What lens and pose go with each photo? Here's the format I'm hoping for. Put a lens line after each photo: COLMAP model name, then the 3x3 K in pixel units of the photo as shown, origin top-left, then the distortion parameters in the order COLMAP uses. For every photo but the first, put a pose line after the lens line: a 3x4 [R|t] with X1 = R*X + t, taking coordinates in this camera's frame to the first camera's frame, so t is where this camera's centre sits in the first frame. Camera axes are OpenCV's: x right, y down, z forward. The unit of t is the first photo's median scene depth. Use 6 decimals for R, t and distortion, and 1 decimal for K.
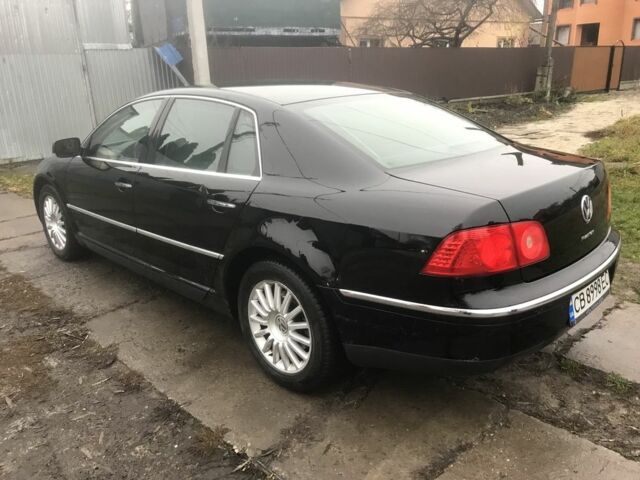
lens RADIAL K [[520.6, 0, 320.0], [0, 520.6, 240.0], [0, 0, 1]] dist [0.013081, 0.003702]
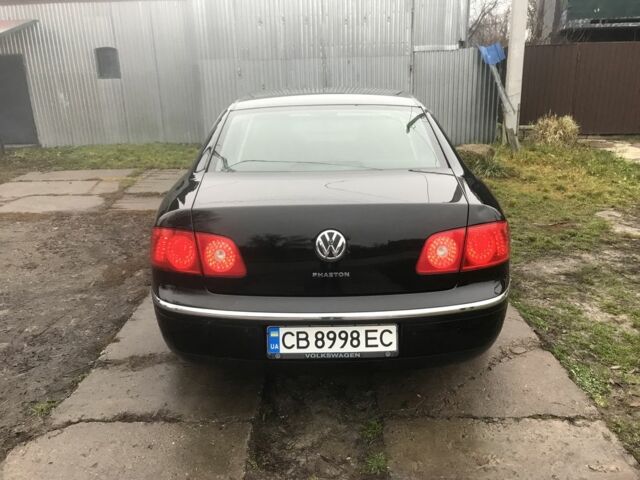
lens RADIAL K [[522.2, 0, 317.4], [0, 522.2, 239.7], [0, 0, 1]] dist [0.009484, 0.015271]
pose [[0.704062, 0.224830, -0.673609, 0.156957], [-0.221293, 0.970789, 0.092723, -0.020366], [0.674779, 0.083782, 0.733249, 0.048071]]
